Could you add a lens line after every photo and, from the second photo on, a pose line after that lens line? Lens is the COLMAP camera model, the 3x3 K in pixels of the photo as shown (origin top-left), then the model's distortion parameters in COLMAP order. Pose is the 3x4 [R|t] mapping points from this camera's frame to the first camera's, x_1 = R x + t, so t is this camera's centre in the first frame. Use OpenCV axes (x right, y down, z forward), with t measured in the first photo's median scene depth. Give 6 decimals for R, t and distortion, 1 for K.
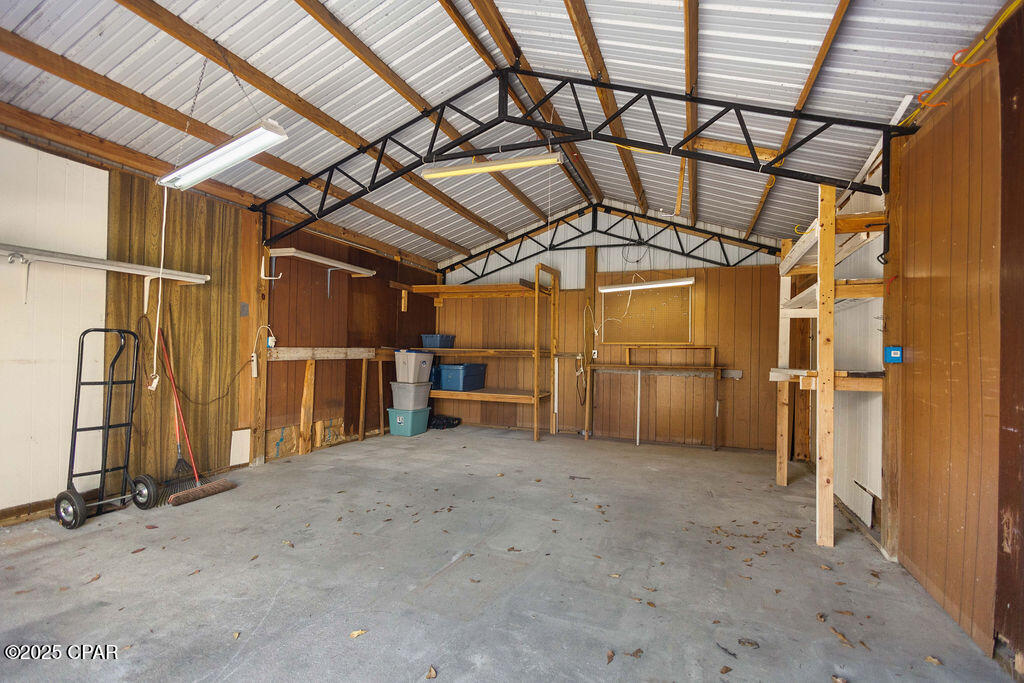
lens RADIAL K [[475.7, 0, 509.4], [0, 475.7, 349.5], [0, 0, 1]] dist [0.015675, -0.006071]
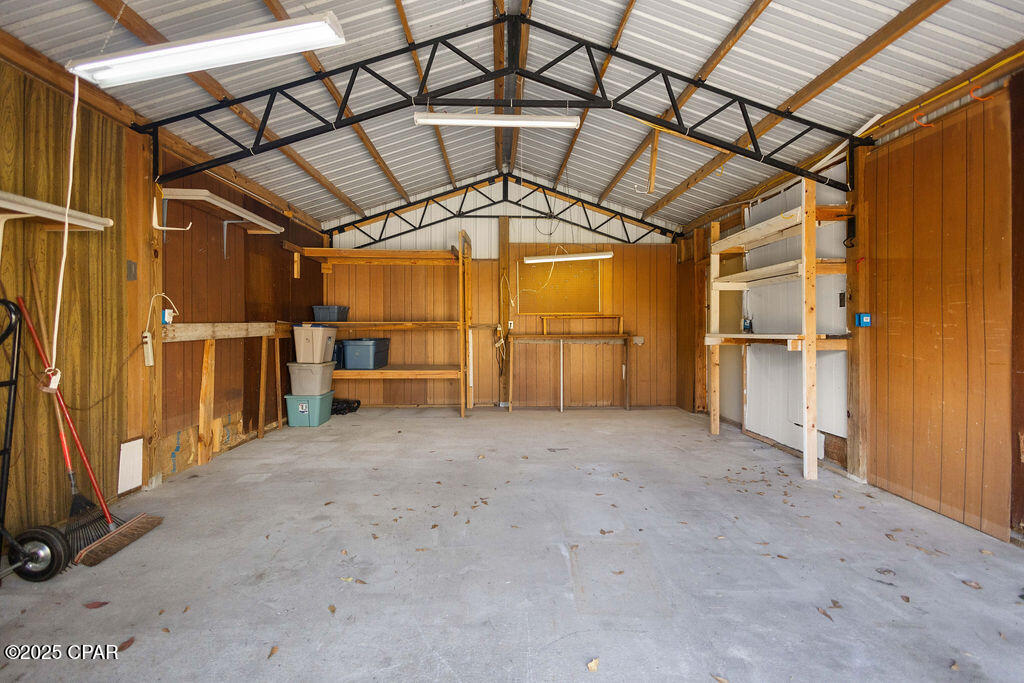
lens RADIAL K [[477.0, 0, 514.2], [0, 477.0, 325.8], [0, 0, 1]] dist [0.012606, -0.000823]
pose [[0.918247, -0.019908, 0.395508, -0.225634], [0.015658, 0.999780, 0.013971, -0.002547], [-0.395699, -0.006636, 0.918356, 0.086505]]
